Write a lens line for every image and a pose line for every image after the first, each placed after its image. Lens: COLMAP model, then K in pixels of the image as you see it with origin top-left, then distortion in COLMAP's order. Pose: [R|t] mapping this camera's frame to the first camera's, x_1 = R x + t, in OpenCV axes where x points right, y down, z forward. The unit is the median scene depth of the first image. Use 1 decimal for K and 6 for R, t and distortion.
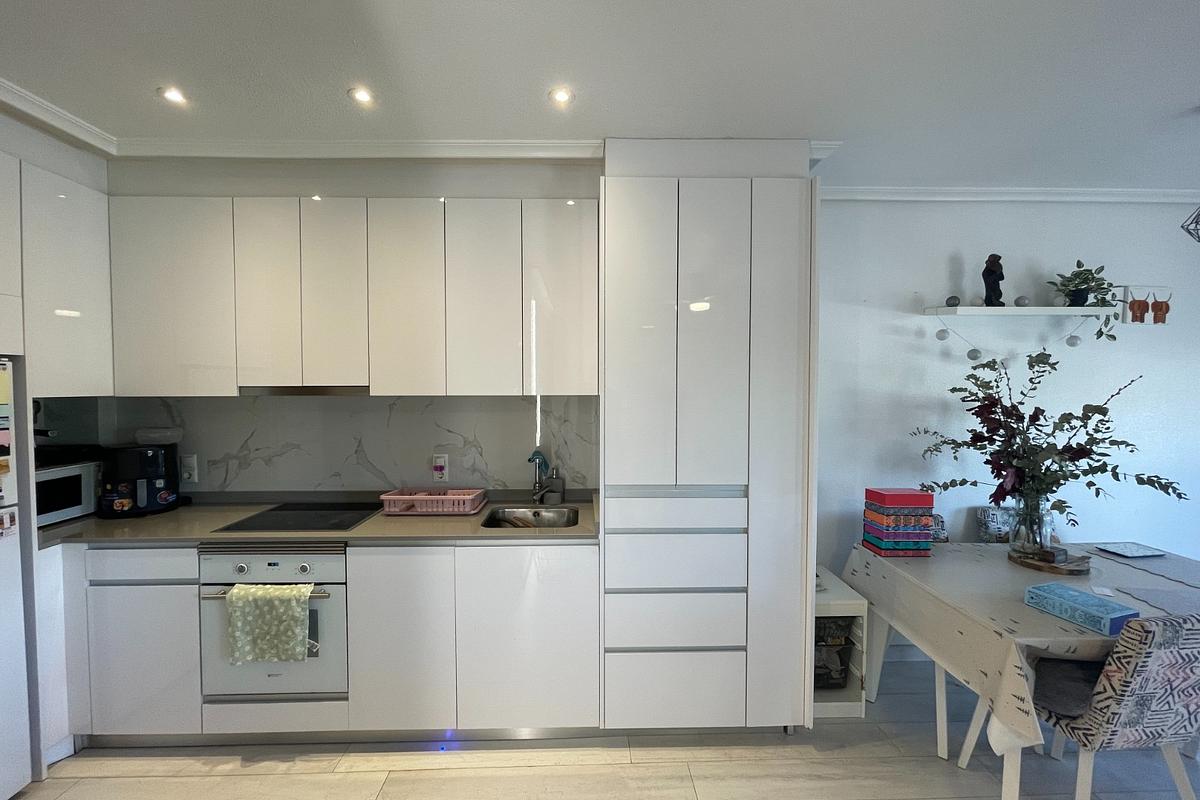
lens RADIAL K [[484.4, 0, 594.0], [0, 484.4, 398.2], [0, 0, 1]] dist [0.001776, 0.000536]
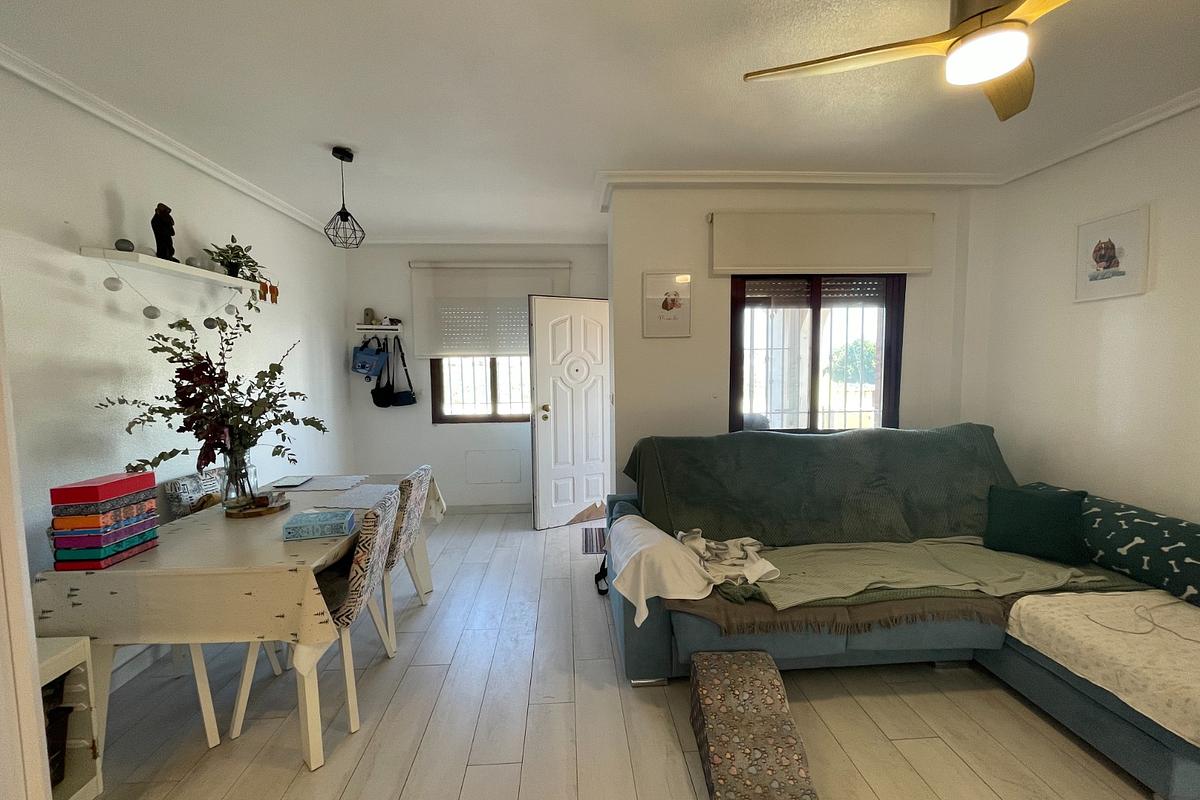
lens RADIAL K [[484.4, 0, 594.0], [0, 484.4, 398.2], [0, 0, 1]] dist [0.001776, 0.000536]
pose [[-0.033529, -0.070847, 0.996924, -0.159691], [0.041261, 0.996536, 0.072207, 0.040383], [-0.998586, 0.043555, -0.030489, 0.251454]]
